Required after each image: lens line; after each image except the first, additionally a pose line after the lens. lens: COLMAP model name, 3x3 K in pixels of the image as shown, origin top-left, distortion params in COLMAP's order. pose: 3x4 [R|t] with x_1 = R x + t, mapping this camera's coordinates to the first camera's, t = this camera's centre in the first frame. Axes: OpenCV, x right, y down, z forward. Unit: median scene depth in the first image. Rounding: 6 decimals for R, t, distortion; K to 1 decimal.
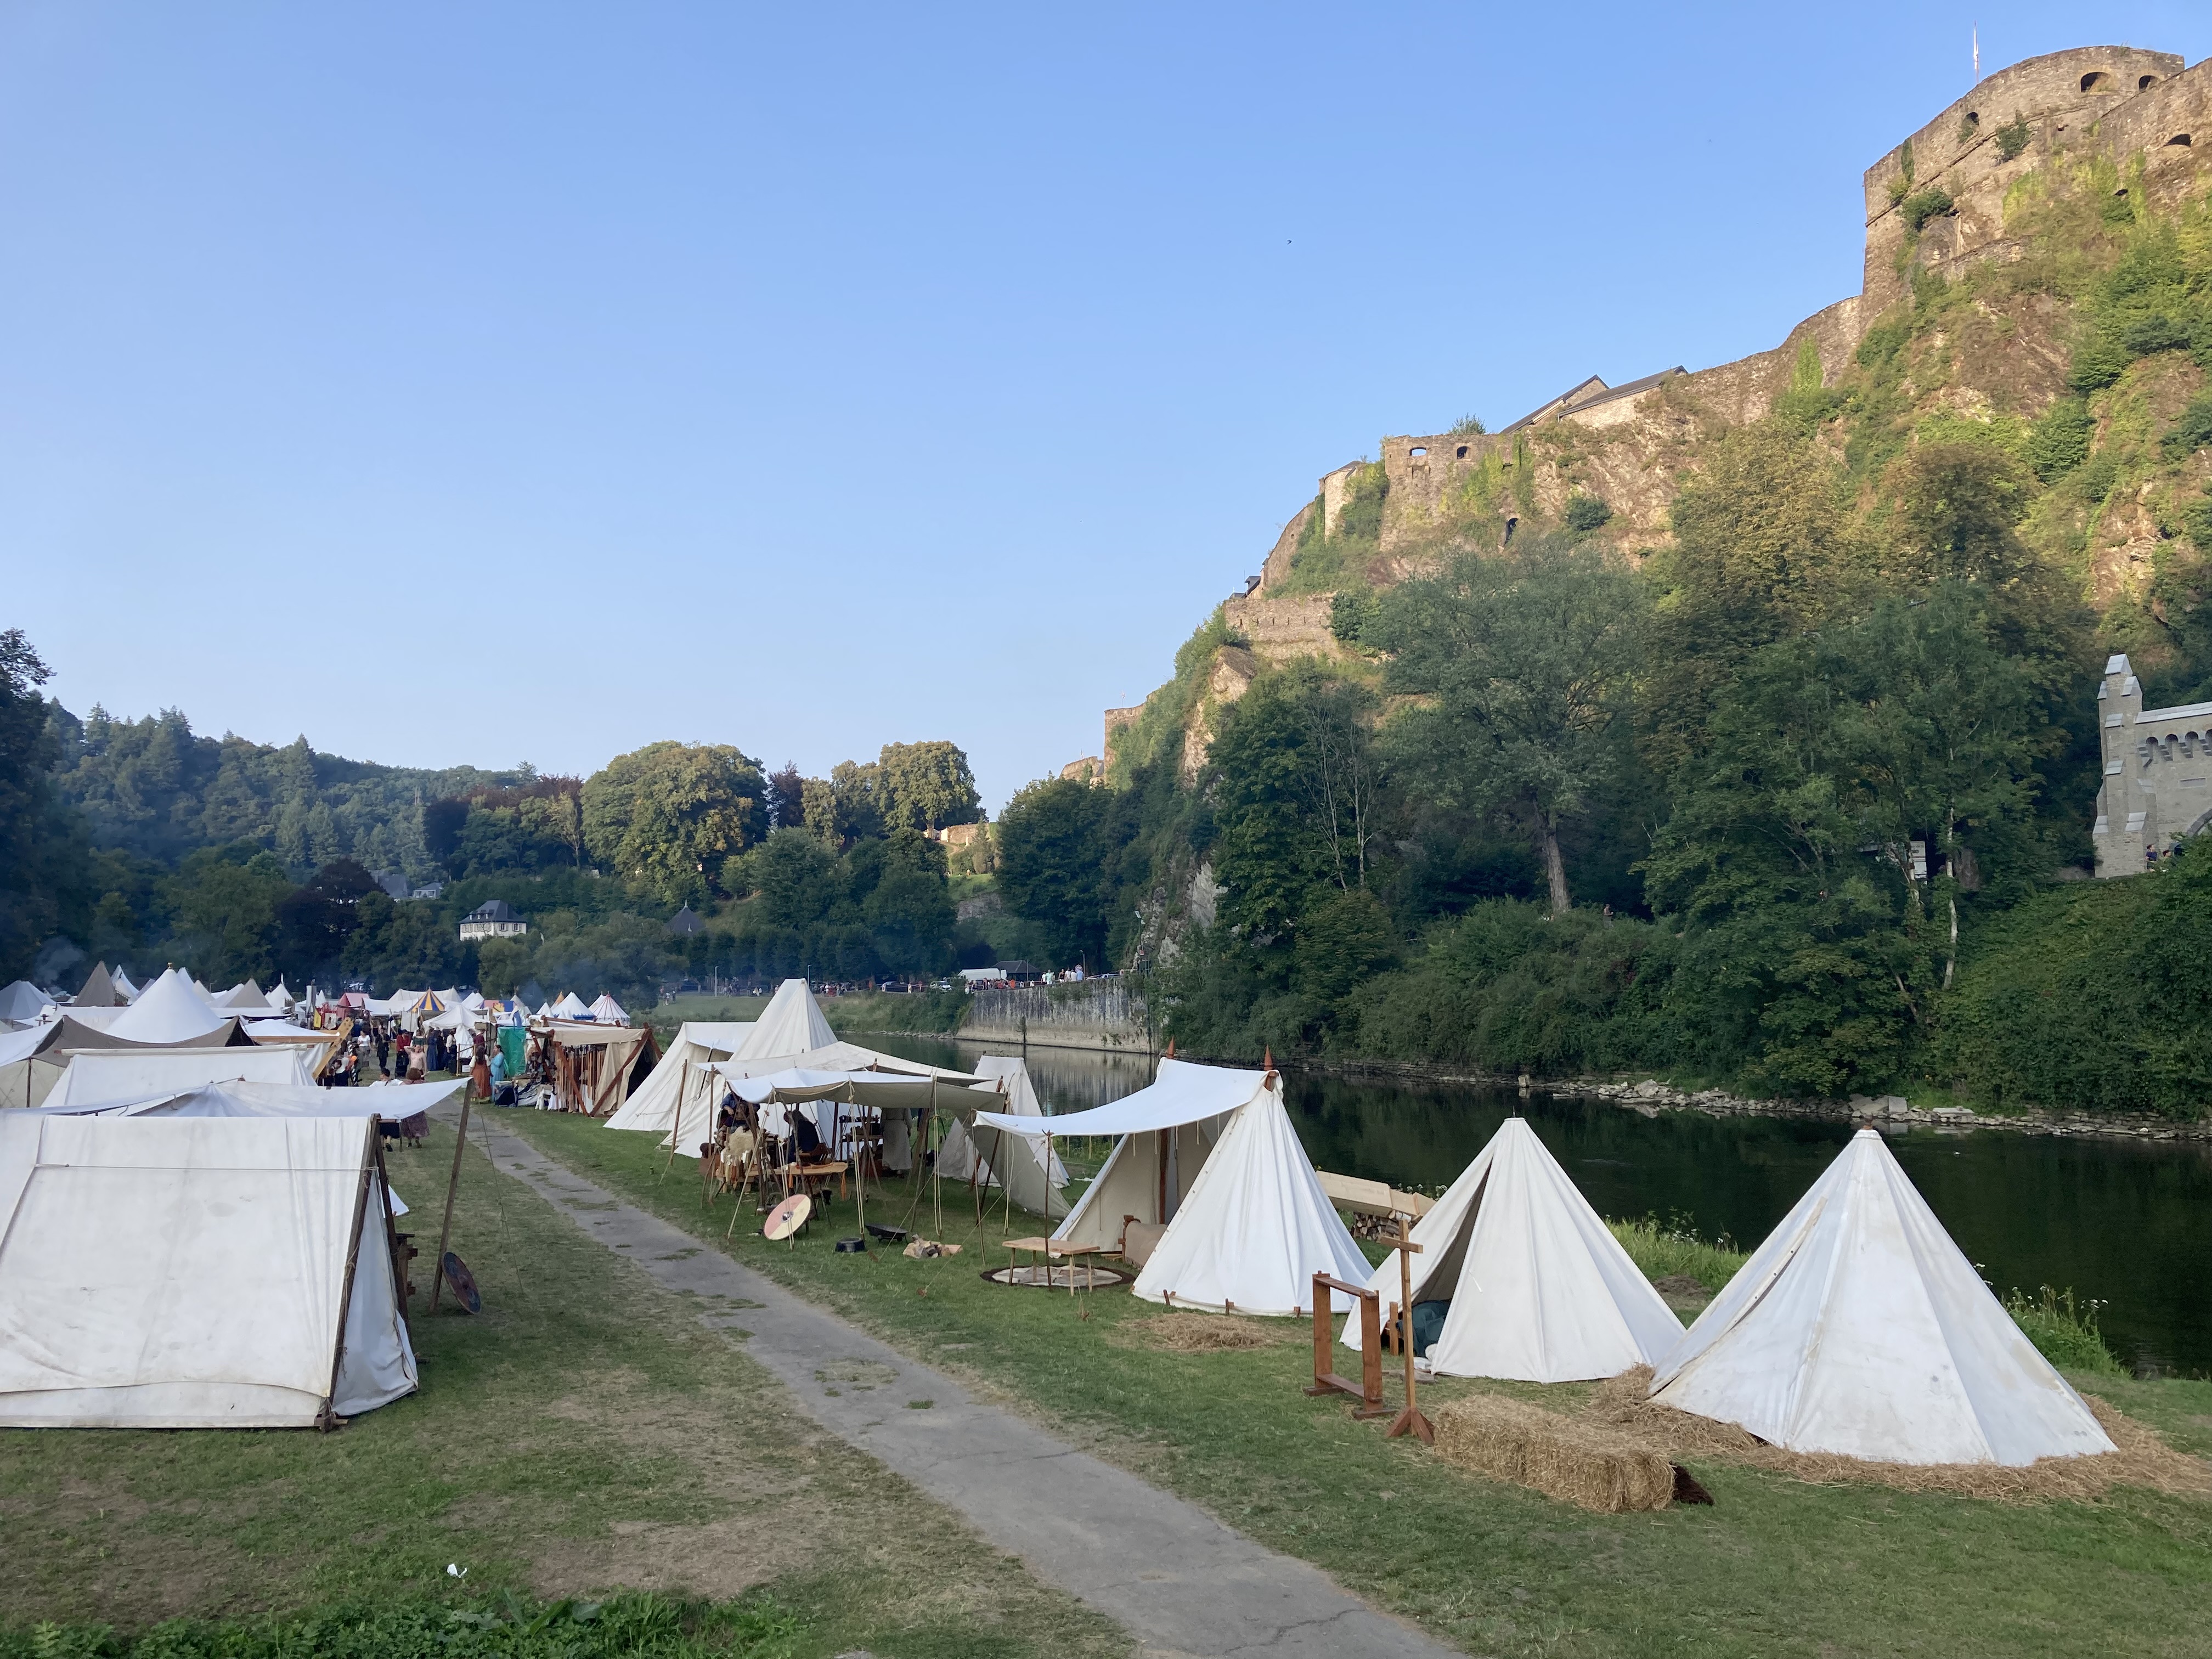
lens RADIAL K [[1766.2, 0, 1107.4], [0, 1766.2, 975.1], [0, 0, 1]] dist [0.108549, -0.172091]
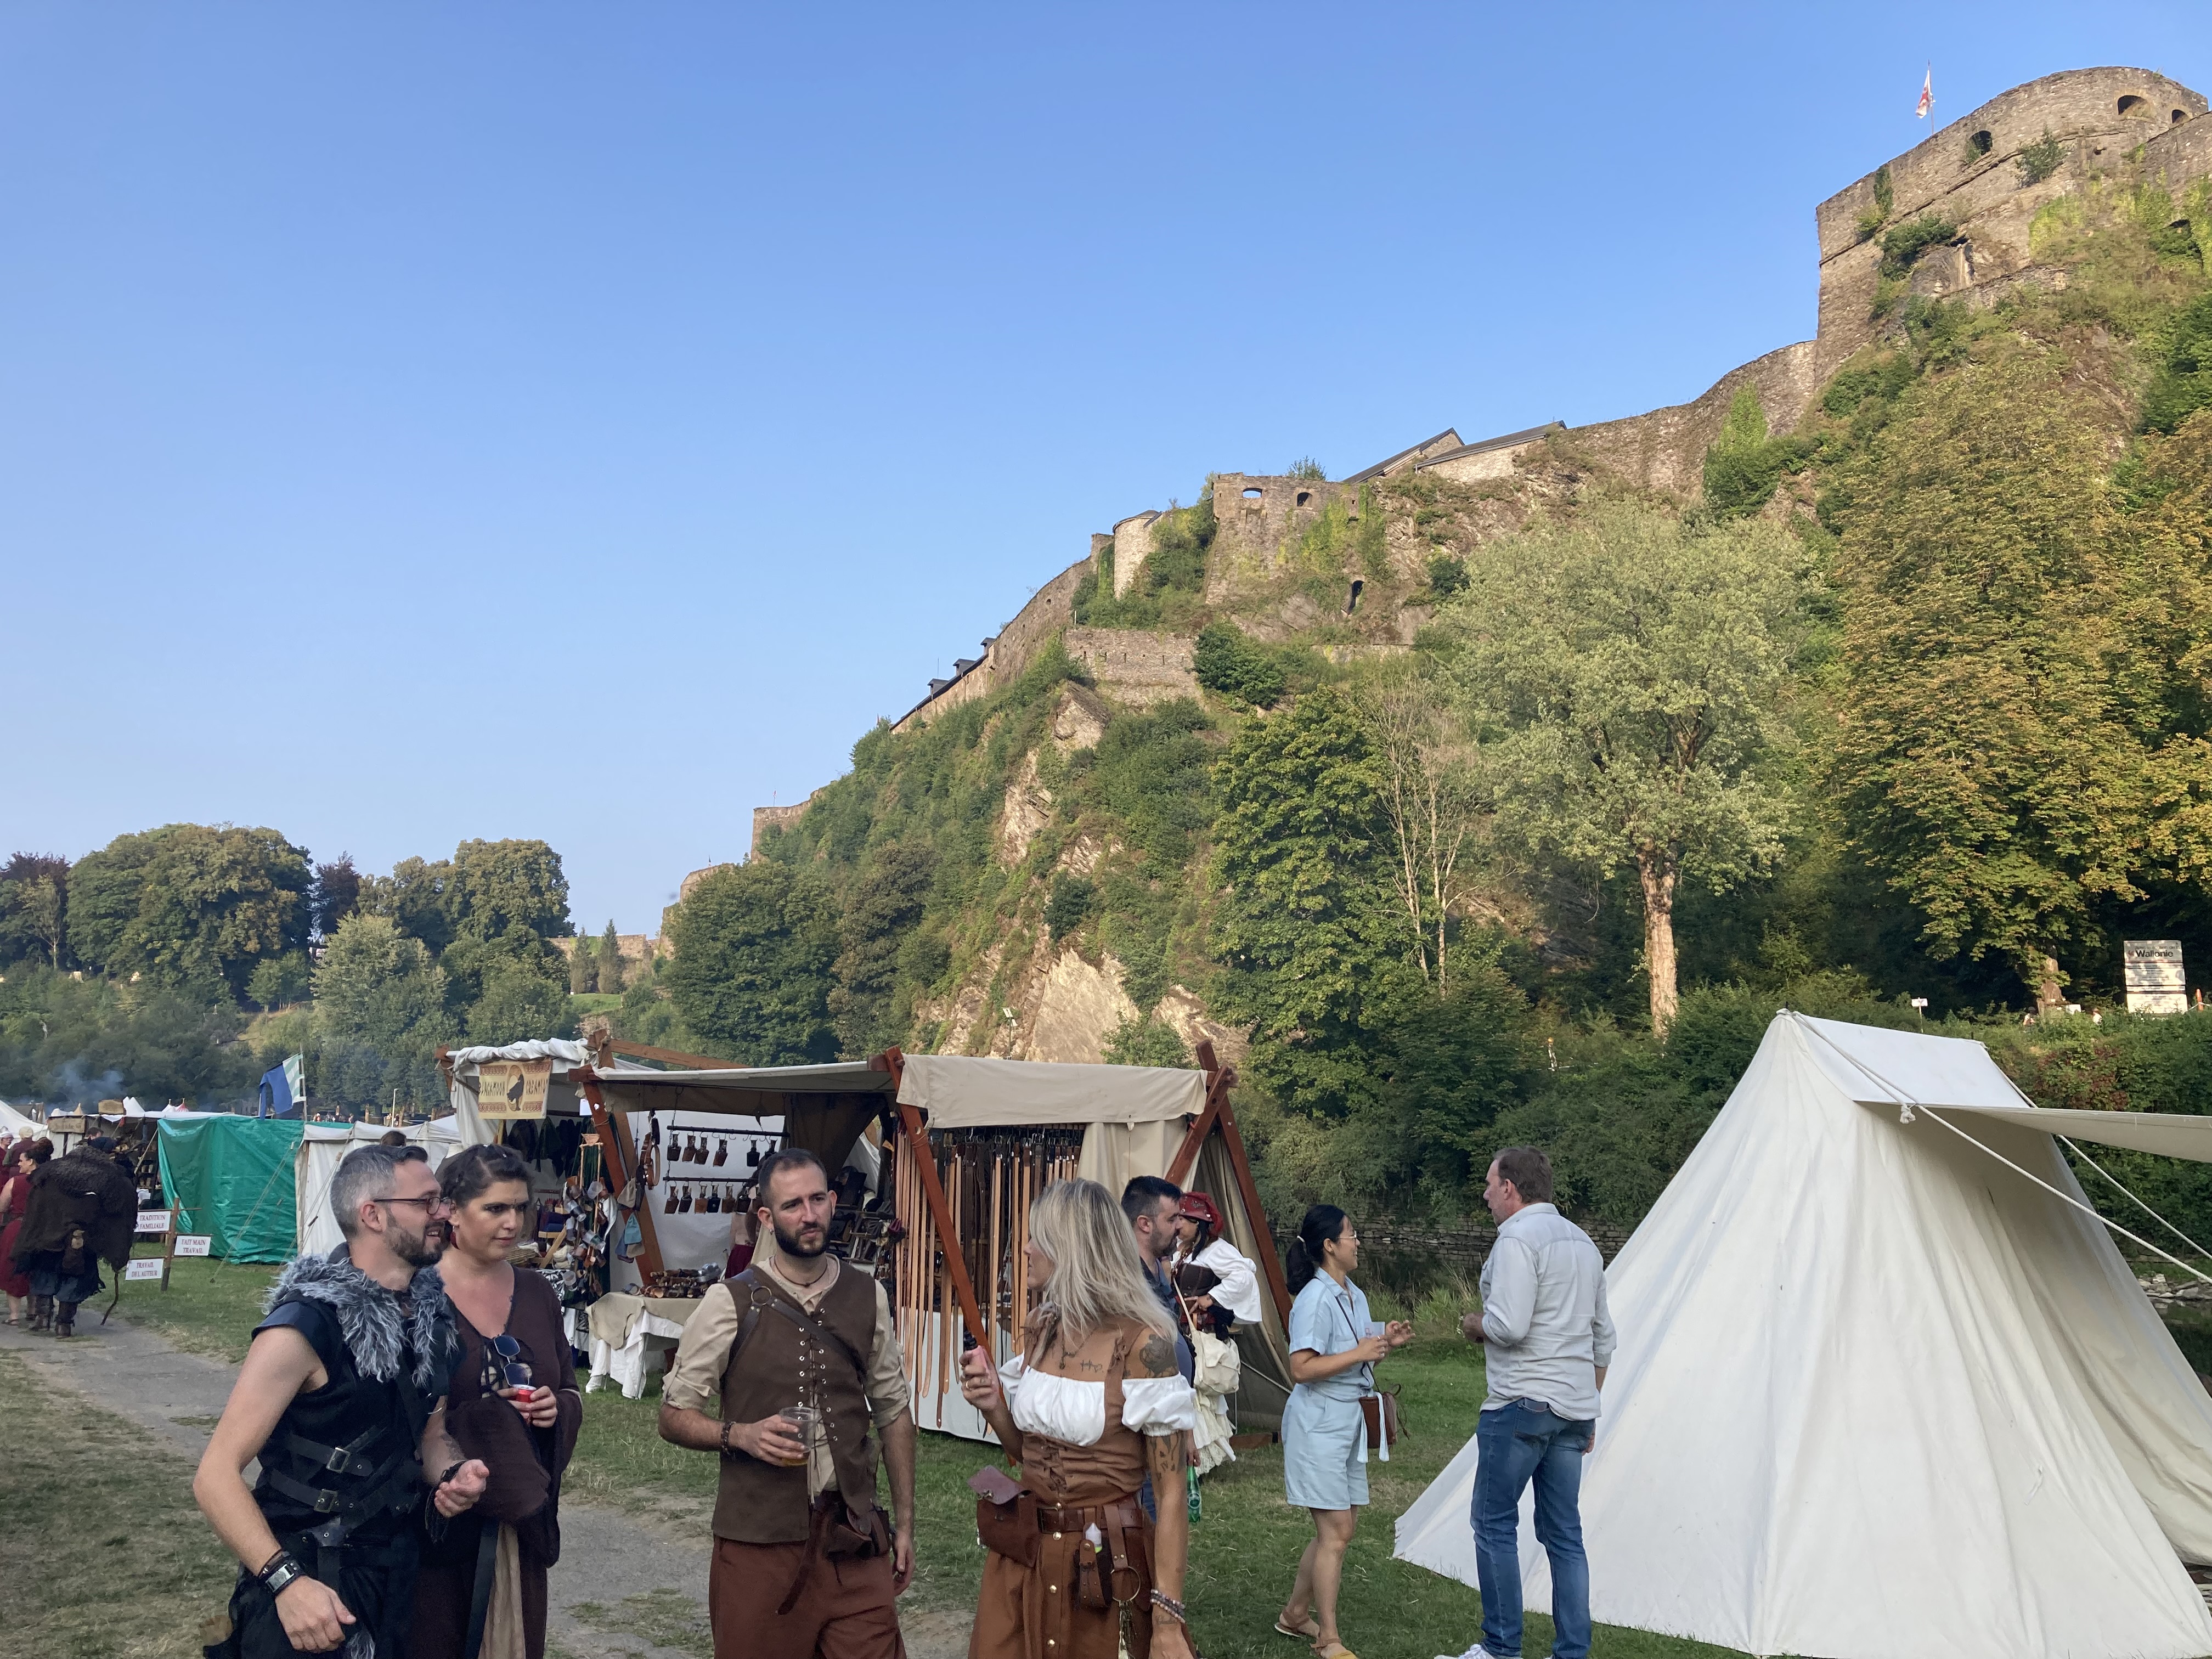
lens RADIAL K [[1817.2, 0, 1055.4], [0, 1817.2, 902.7], [0, 0, 1]] dist [0.090021, -0.167081]
pose [[0.974499, 0.055561, 0.217406, -0.096584], [-0.028101, 0.991451, -0.127418, 0.011475], [-0.222627, 0.118059, 0.967729, 0.214970]]
